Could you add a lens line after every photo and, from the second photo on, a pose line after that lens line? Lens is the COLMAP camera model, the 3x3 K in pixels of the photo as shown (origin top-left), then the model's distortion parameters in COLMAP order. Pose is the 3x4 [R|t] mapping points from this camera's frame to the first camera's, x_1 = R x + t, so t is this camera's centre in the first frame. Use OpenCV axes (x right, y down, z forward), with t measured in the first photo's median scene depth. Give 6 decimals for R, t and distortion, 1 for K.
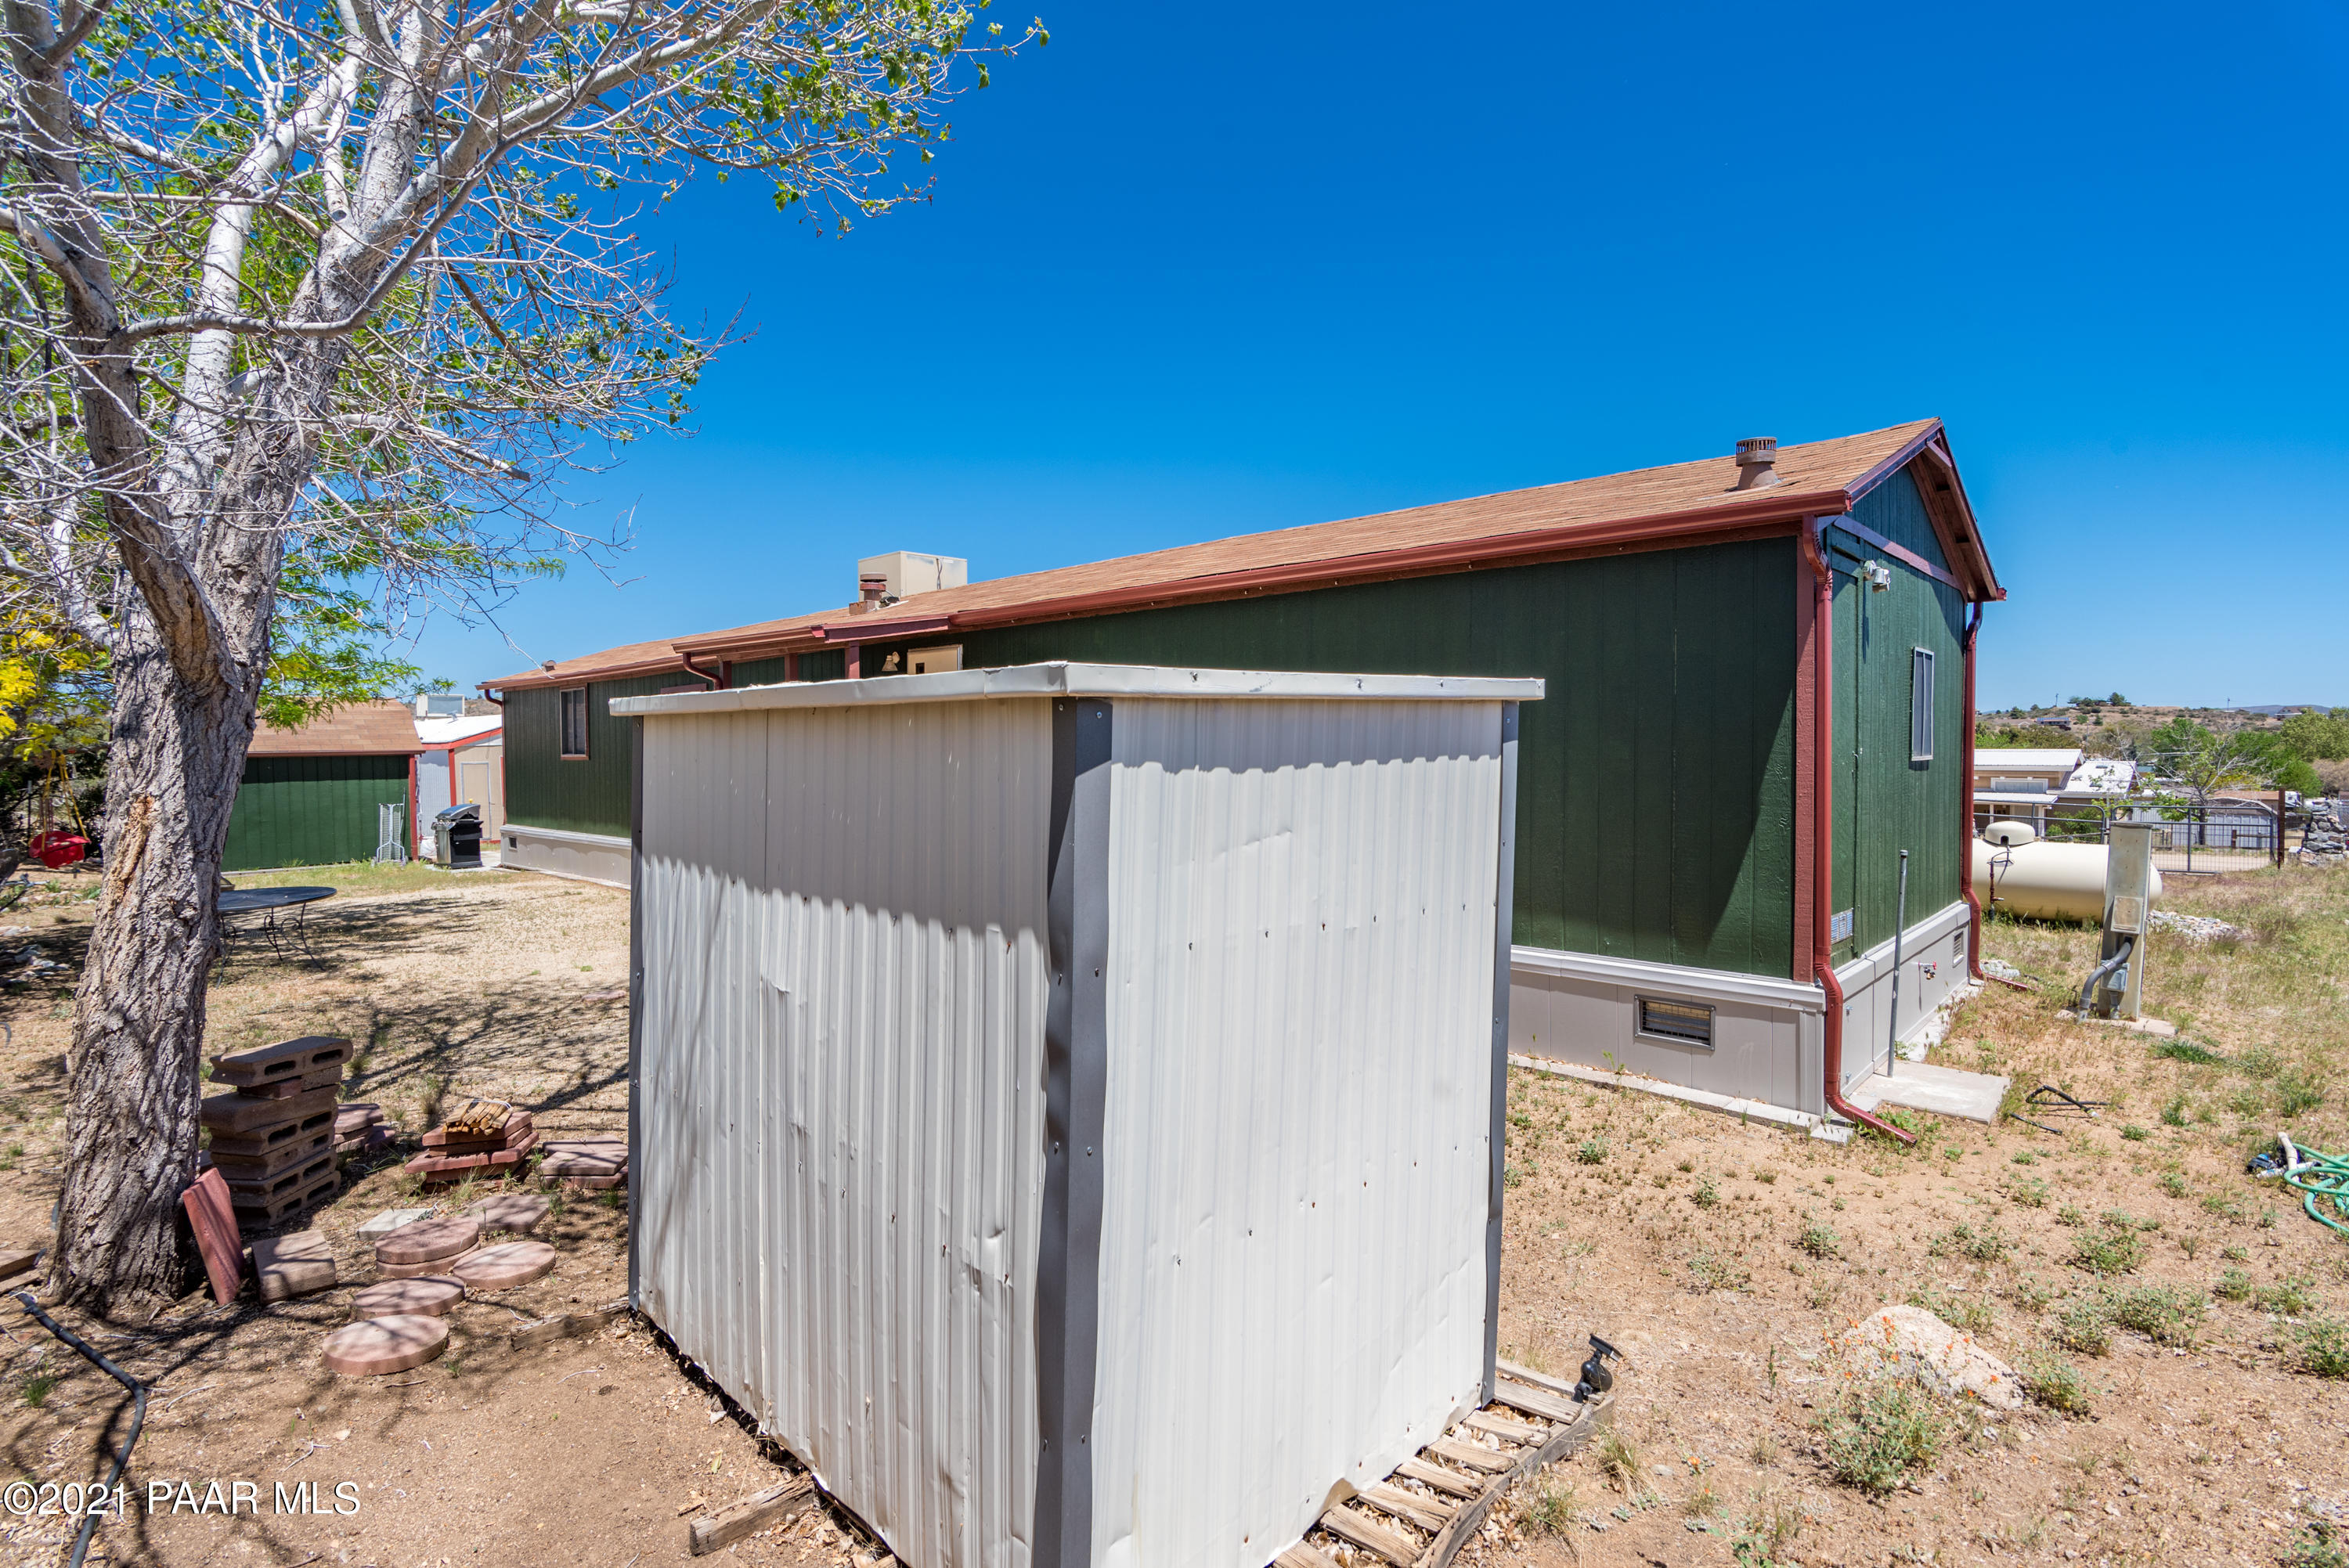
lens RADIAL K [[1144.3, 0, 1174.5], [0, 1144.3, 784.0], [0, 0, 1]] dist [0.018460, -0.000556]
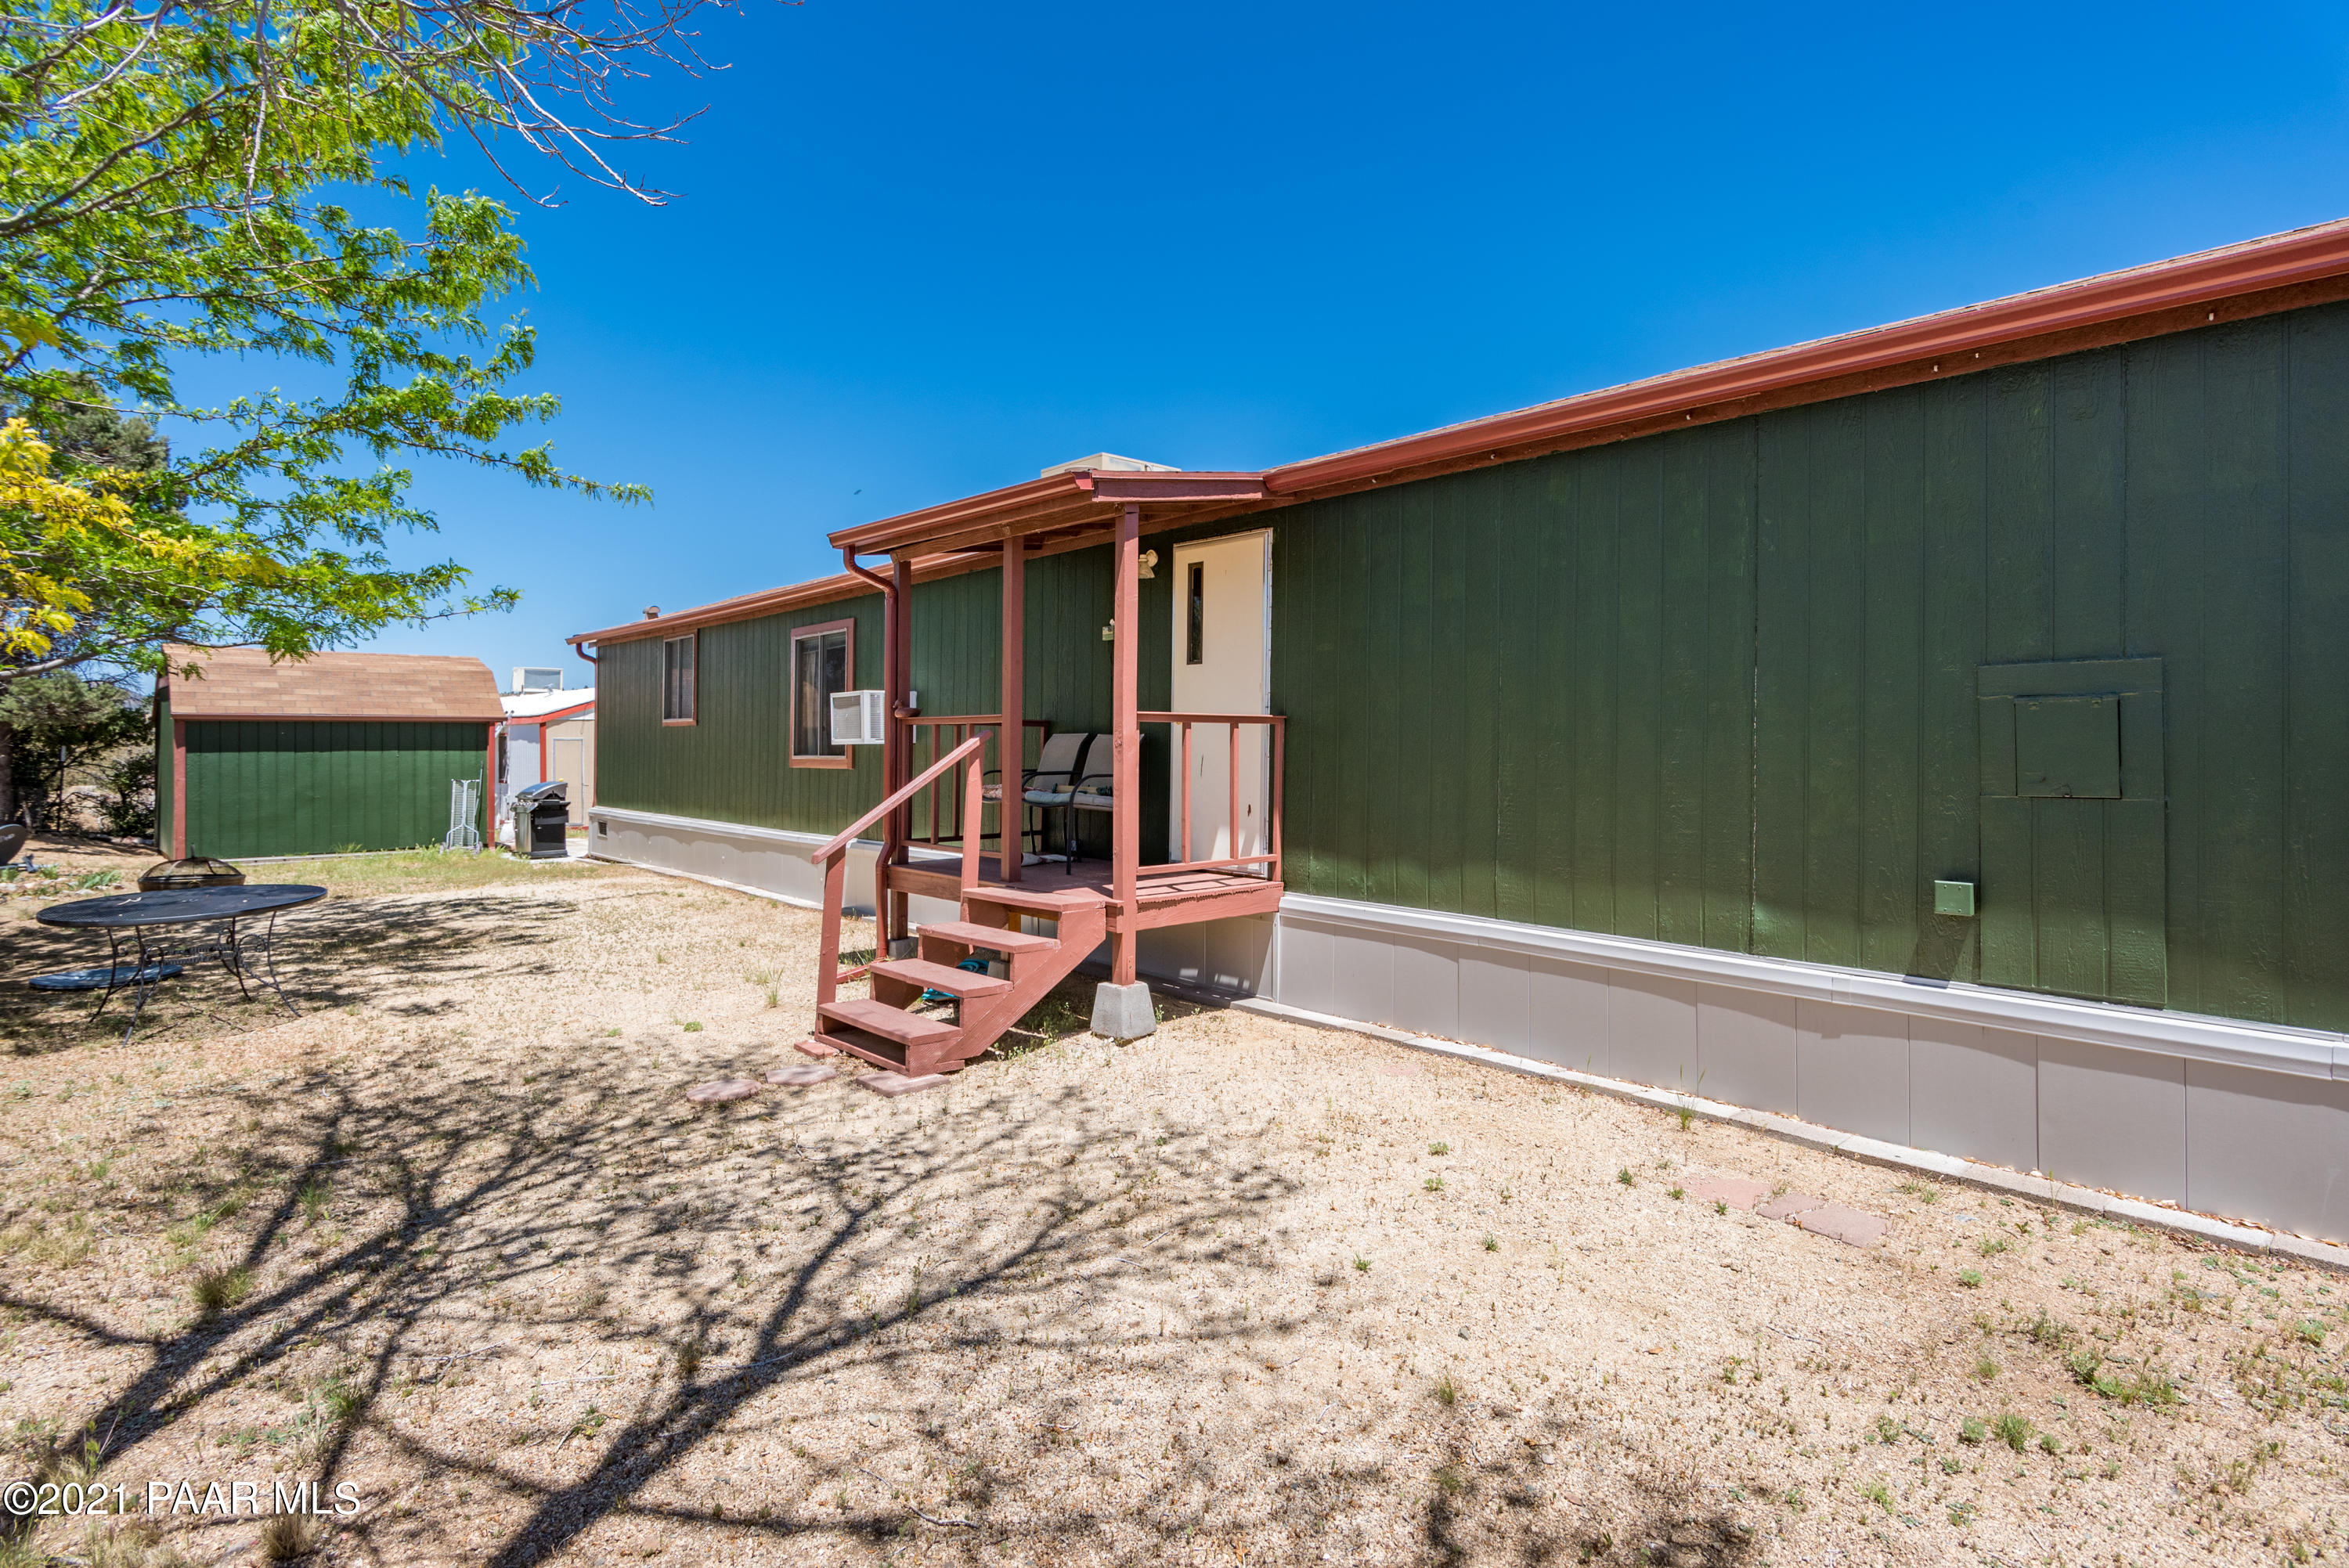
lens RADIAL K [[1155.3, 0, 1178.3], [0, 1155.3, 751.3], [0, 0, 1]] dist [0.030485, 0.000093]
pose [[0.997332, 0.016240, -0.071165, -0.112933], [-0.018372, 0.999399, -0.029403, 0.013610], [0.070645, 0.030632, 0.997031, 0.210805]]
